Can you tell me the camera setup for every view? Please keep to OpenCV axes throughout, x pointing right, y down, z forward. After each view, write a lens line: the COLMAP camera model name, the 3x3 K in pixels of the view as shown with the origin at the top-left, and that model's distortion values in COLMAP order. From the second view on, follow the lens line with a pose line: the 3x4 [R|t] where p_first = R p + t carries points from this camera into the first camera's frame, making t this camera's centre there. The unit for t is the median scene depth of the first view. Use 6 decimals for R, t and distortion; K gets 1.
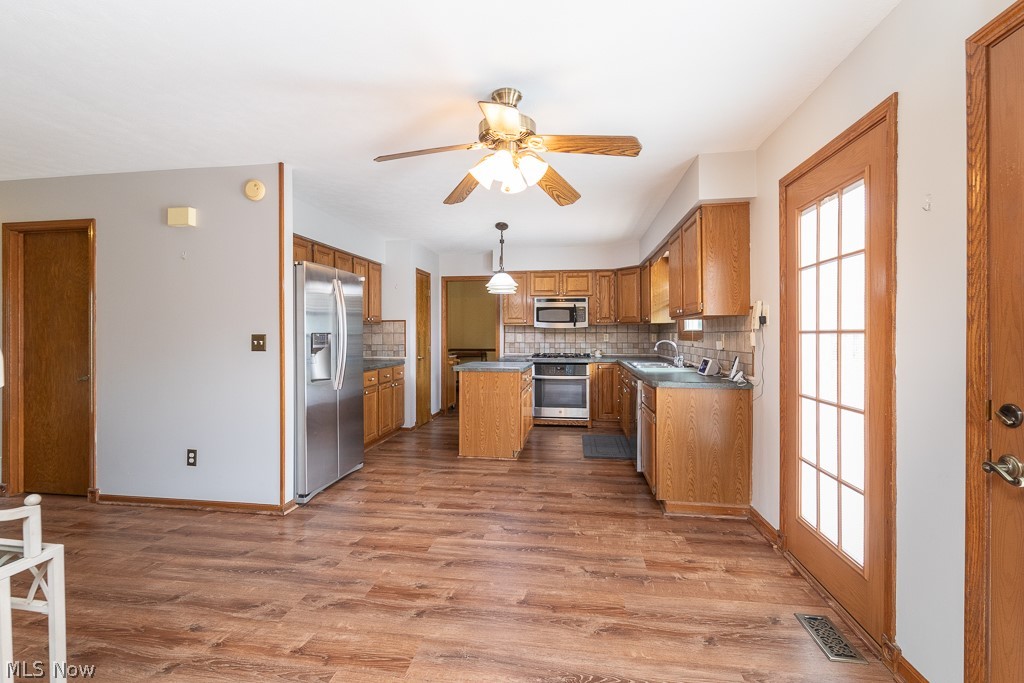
lens RADIAL K [[434.0, 0, 512.3], [0, 434.0, 337.1], [0, 0, 1]] dist [0.004073, -0.000134]
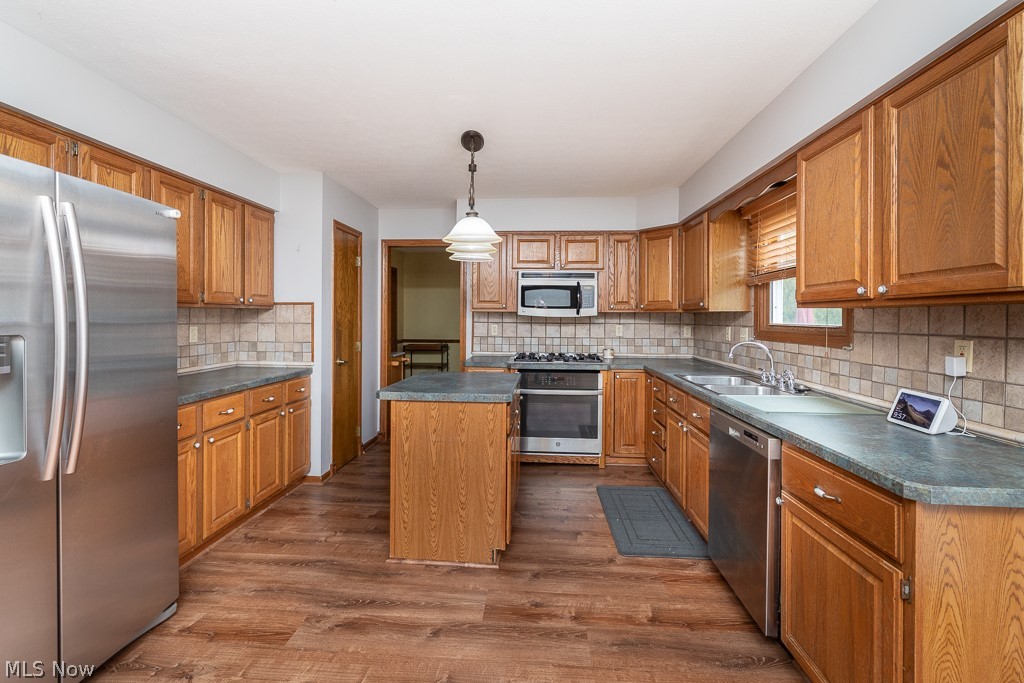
lens RADIAL K [[434.0, 0, 510.9], [0, 434.0, 317.9], [0, 0, 1]] dist [0.004073, -0.000134]
pose [[0.996864, 0.007683, 0.078757, -0.013608], [-0.007267, 0.999958, -0.005568, -0.014896], [-0.078797, 0.004978, 0.996878, 0.337855]]
